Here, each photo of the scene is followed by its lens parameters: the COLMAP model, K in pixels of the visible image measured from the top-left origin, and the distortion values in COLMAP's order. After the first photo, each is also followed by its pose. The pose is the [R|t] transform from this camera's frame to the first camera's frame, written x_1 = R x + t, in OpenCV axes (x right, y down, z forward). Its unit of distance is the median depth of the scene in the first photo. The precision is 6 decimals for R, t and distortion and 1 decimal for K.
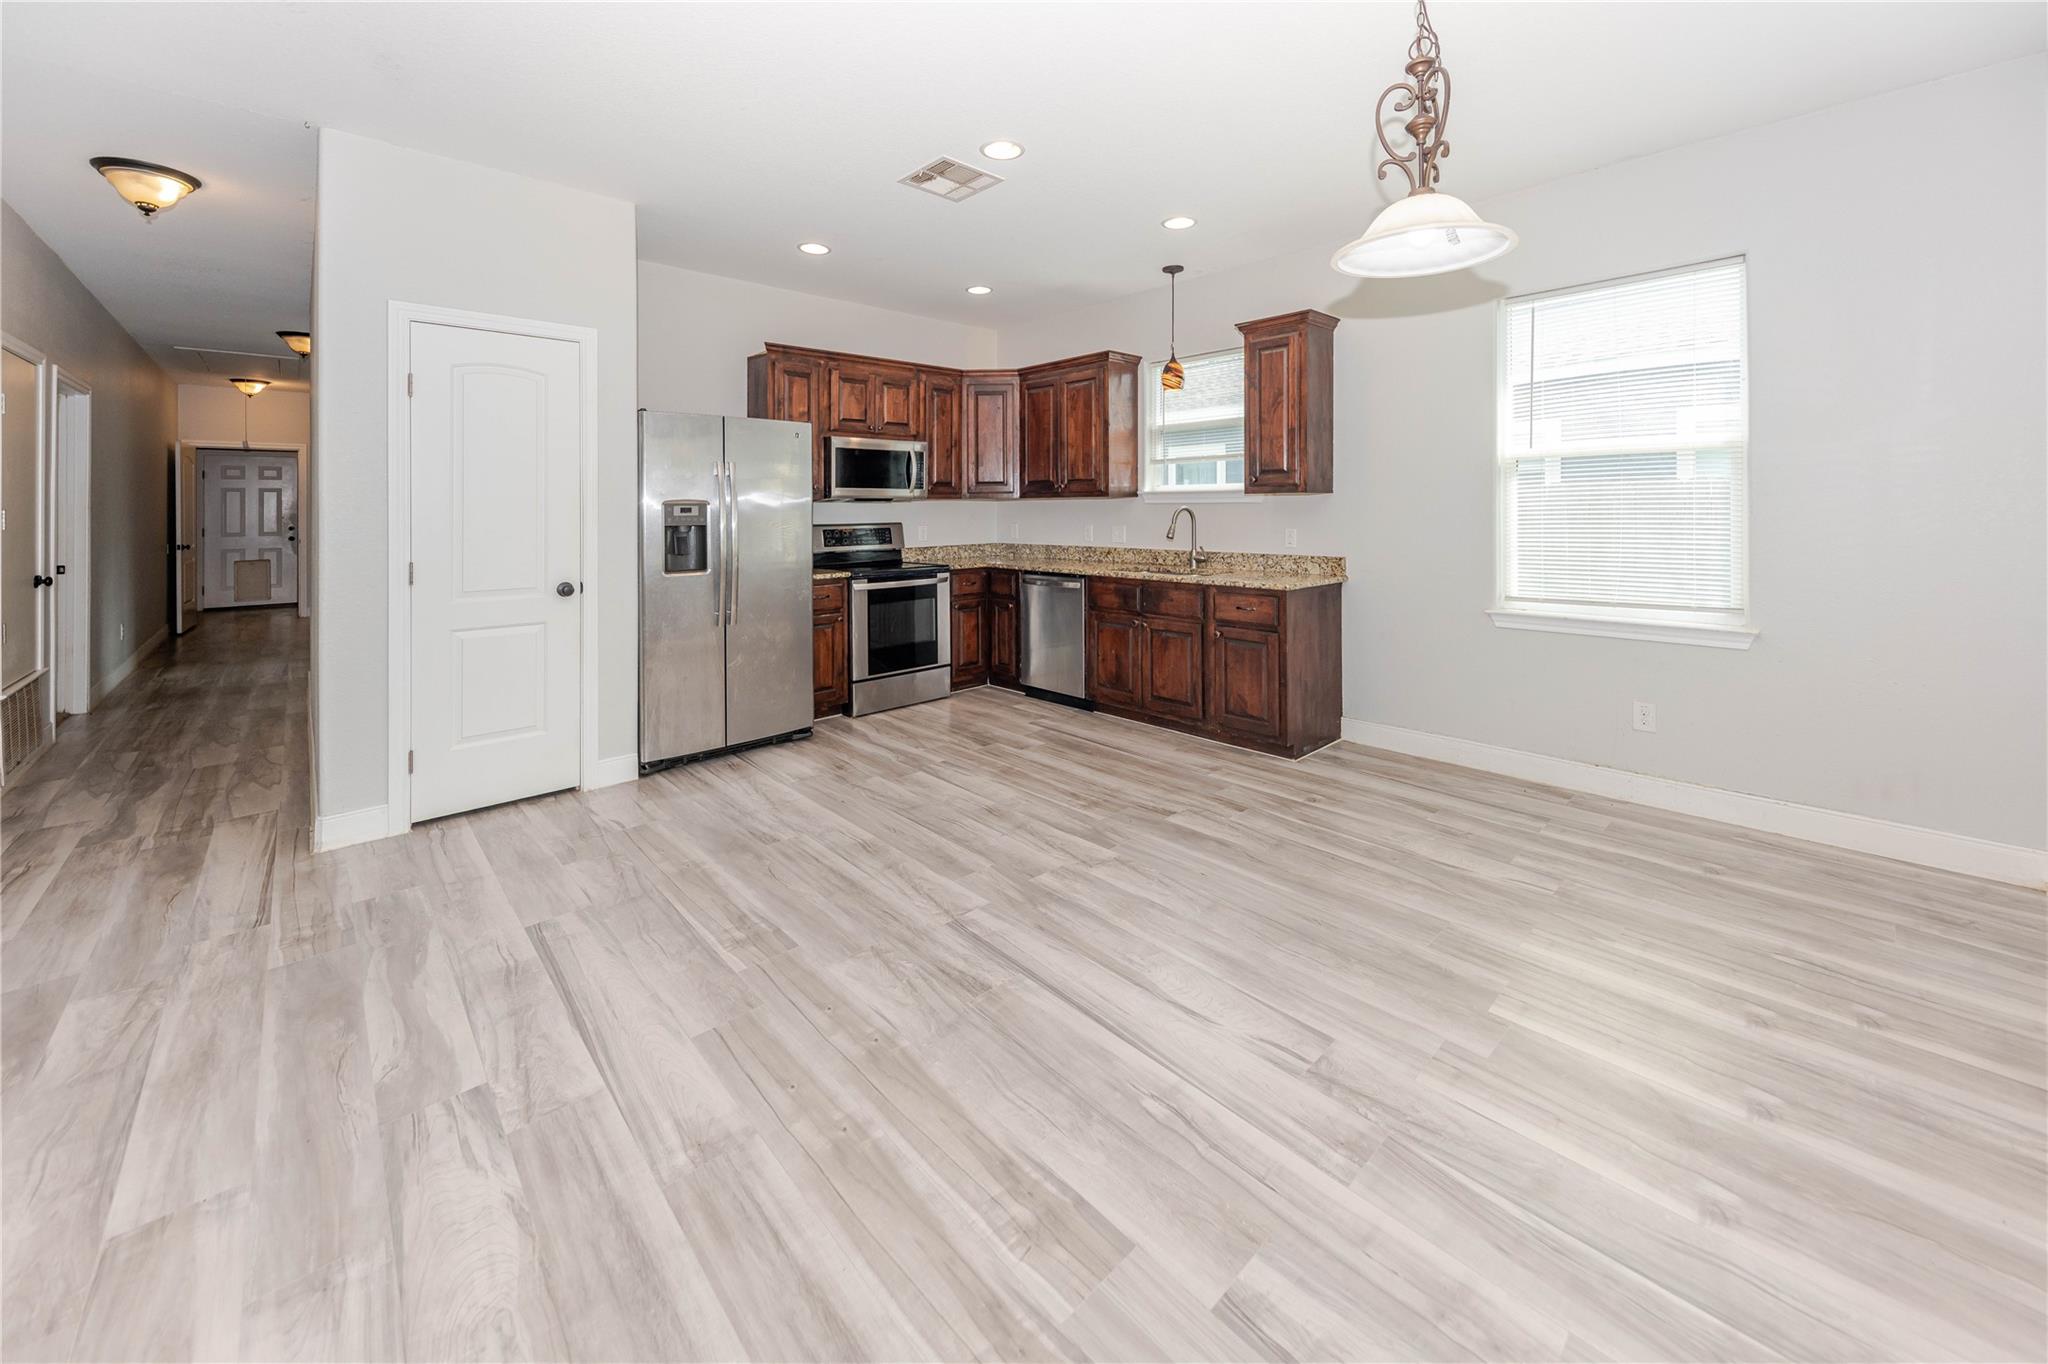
lens RADIAL K [[746.2, 0, 1035.8], [0, 746.2, 541.8], [0, 0, 1]] dist [0.006106, -0.002309]
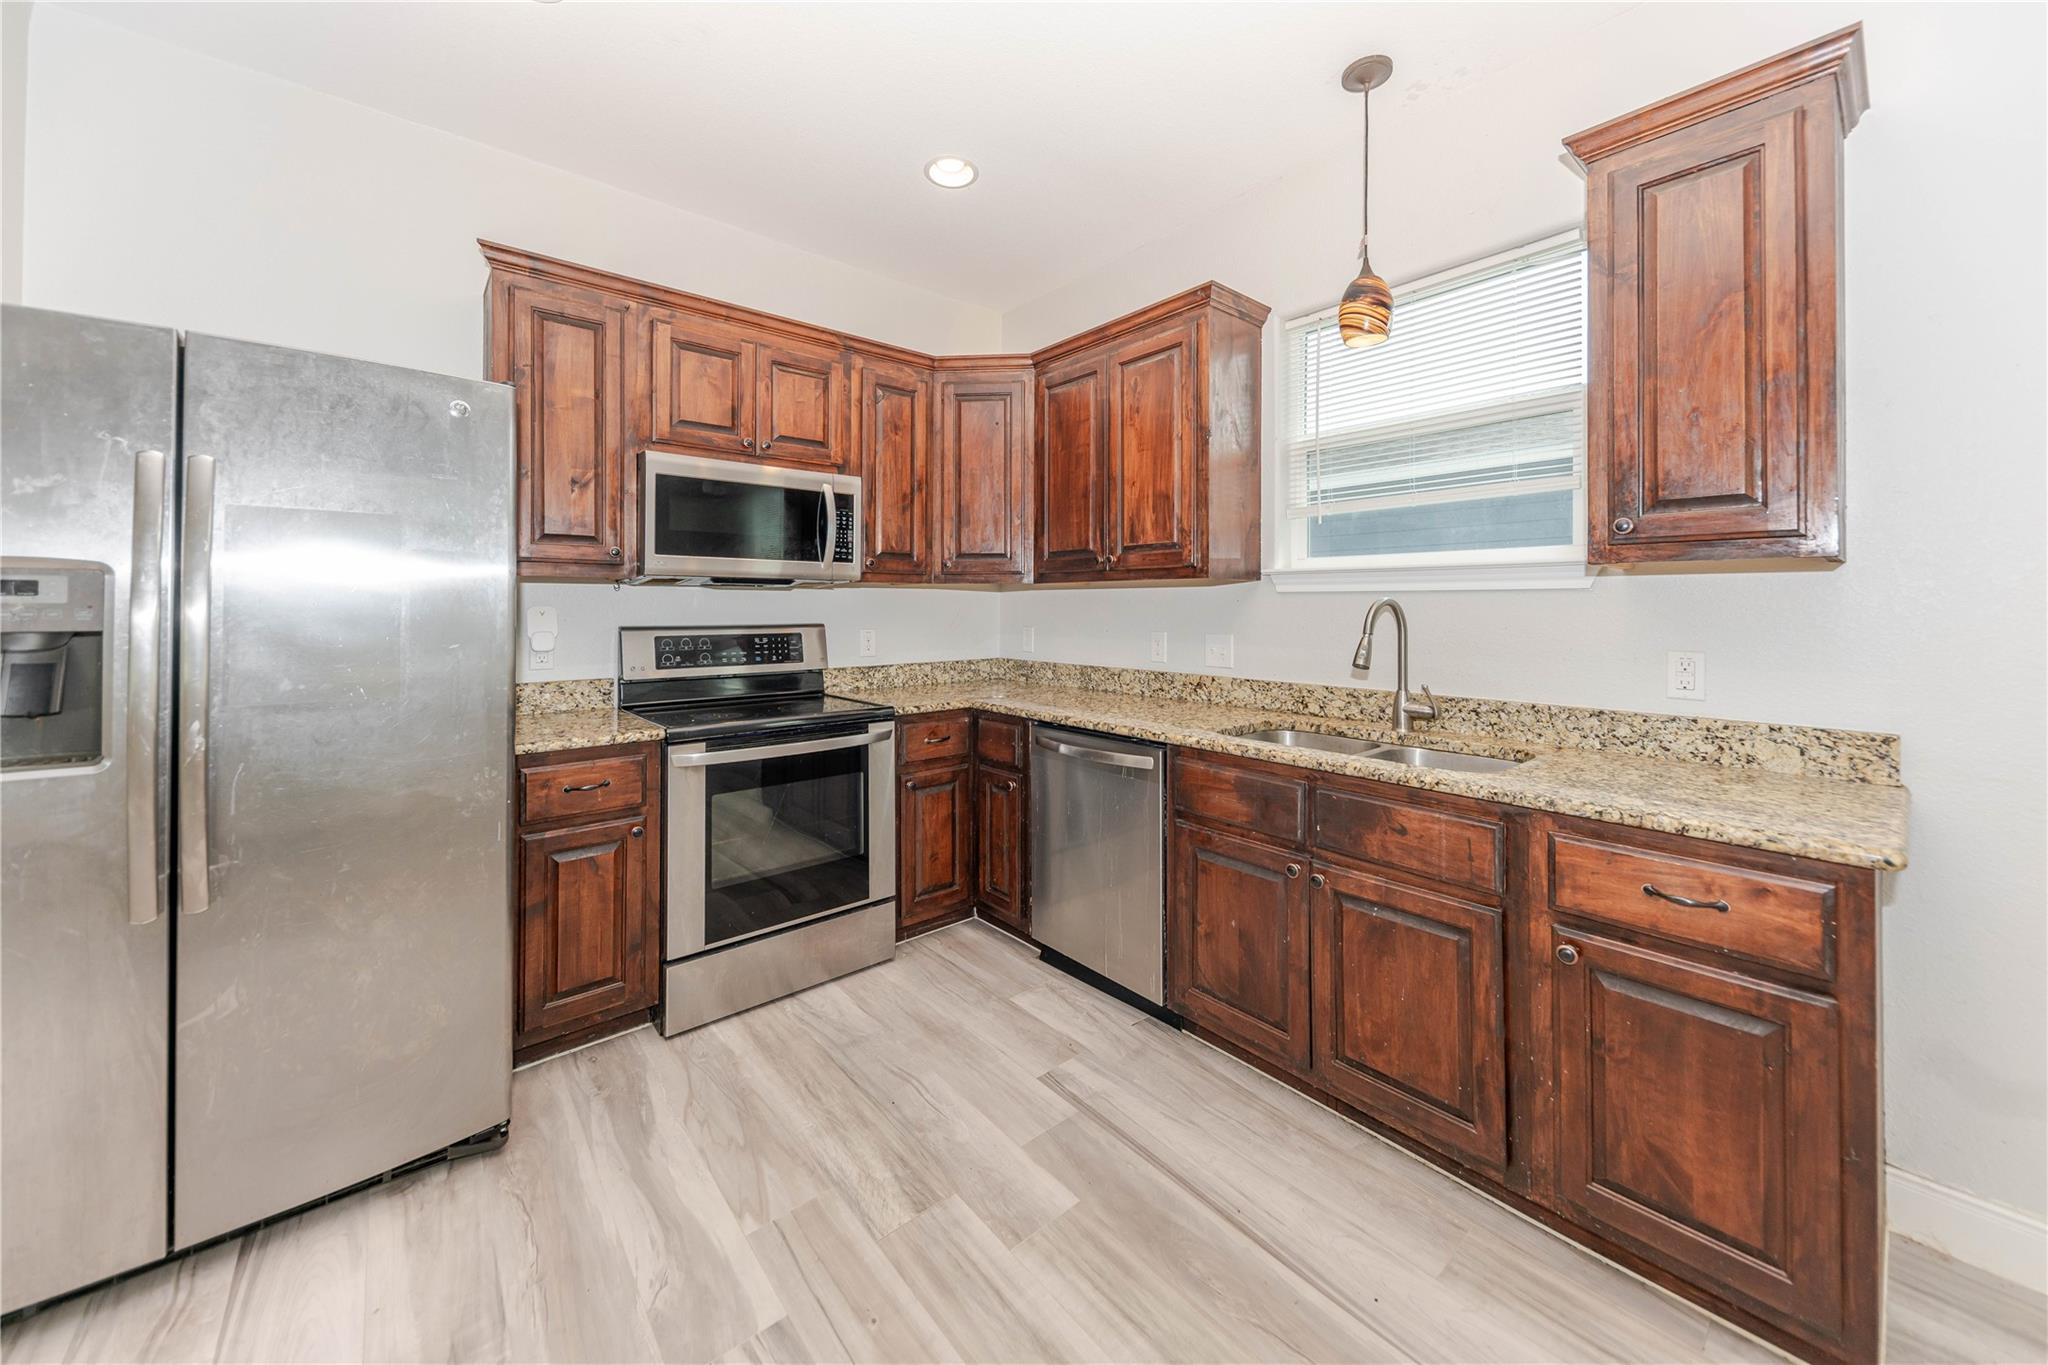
lens RADIAL K [[746.2, 0, 1027.3], [0, 746.2, 611.6], [0, 0, 1]] dist [0.006106, -0.002309]
pose [[0.998585, 0.008352, -0.052517, 0.004412], [-0.010434, 0.999165, -0.039495, -0.019830], [0.052143, 0.039987, 0.997839, 0.600523]]
